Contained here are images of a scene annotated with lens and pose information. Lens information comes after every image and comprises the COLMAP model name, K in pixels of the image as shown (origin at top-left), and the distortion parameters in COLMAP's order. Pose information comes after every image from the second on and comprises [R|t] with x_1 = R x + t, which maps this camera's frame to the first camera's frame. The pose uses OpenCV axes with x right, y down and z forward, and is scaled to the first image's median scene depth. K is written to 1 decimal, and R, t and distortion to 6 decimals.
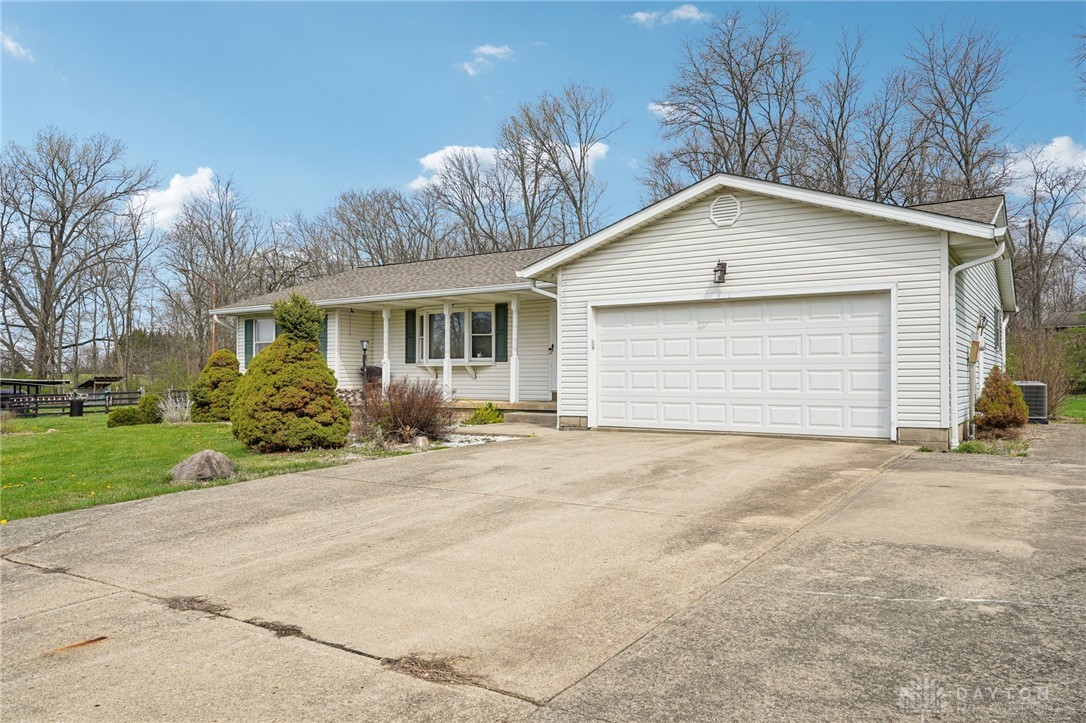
lens RADIAL K [[771.6, 0, 544.1], [0, 771.6, 362.8], [0, 0, 1]] dist [-0.001080, 0.012272]
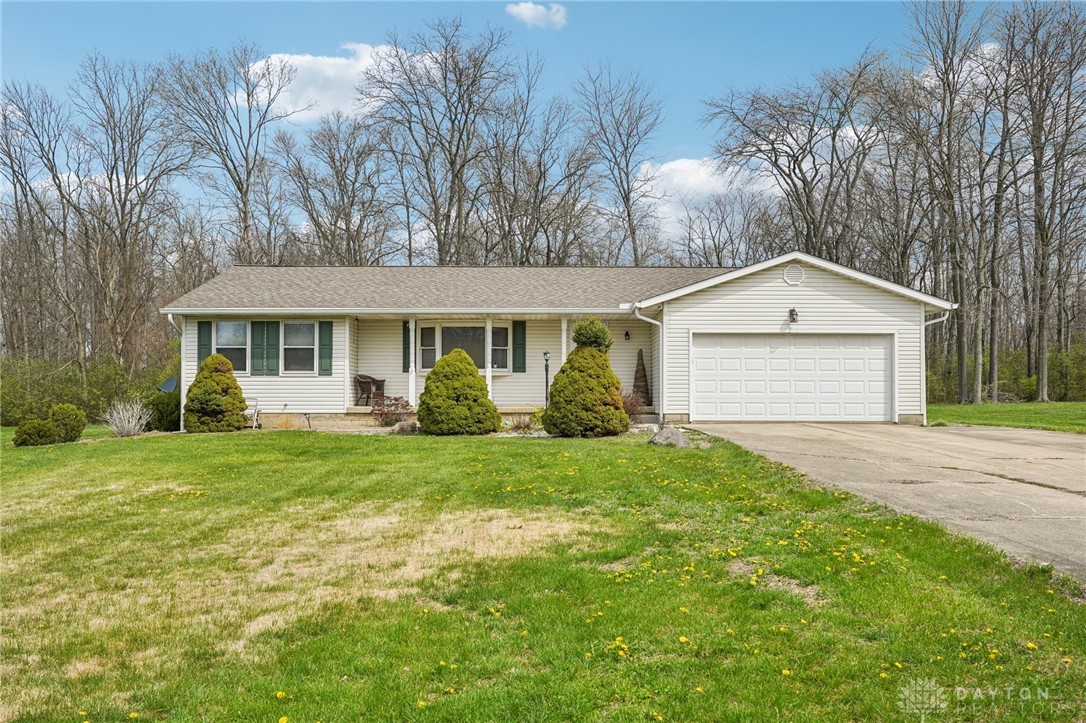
lens RADIAL K [[973.6, 0, 547.8], [0, 973.6, 367.8], [0, 0, 1]] dist [0.014823, 0.003585]
pose [[0.834296, 0.019043, 0.550988, -0.318608], [-0.012388, 0.999798, -0.015797, 0.005604], [-0.551178, 0.006354, 0.834364, -0.086041]]
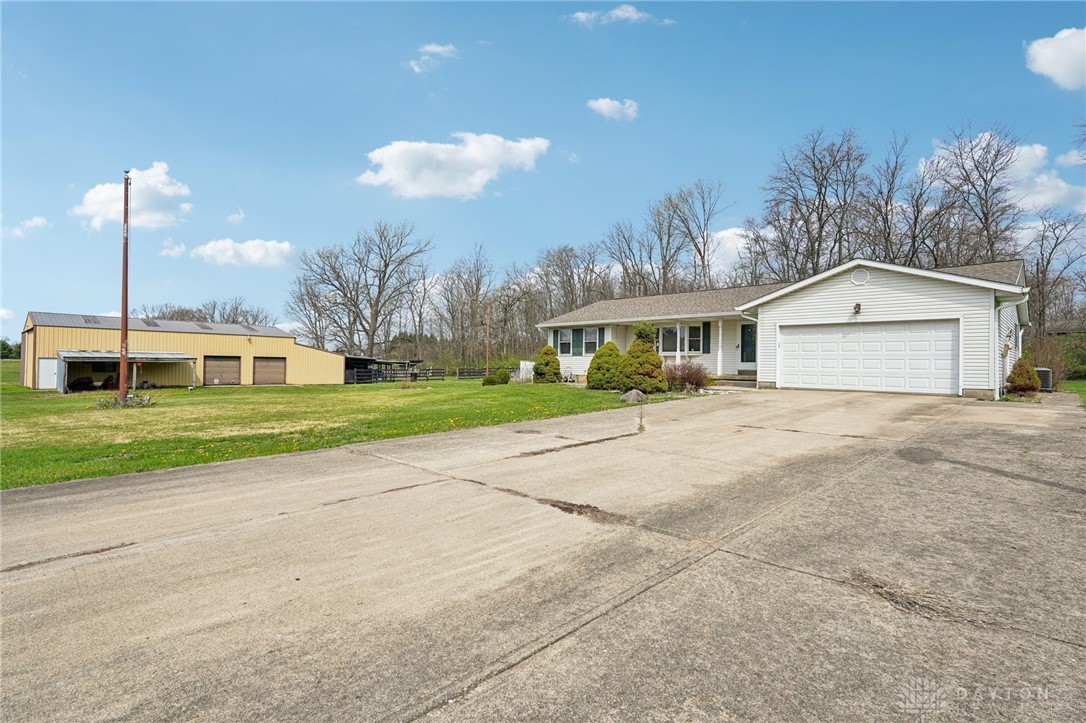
lens RADIAL K [[513.5, 0, 545.5], [0, 513.5, 357.1], [0, 0, 1]] dist [-0.000113, -0.001001]
pose [[0.980262, 0.010568, -0.197422, -0.074633], [-0.009476, 0.999934, 0.006473, 0.001083], [0.197478, -0.004474, 0.980297, -0.111737]]
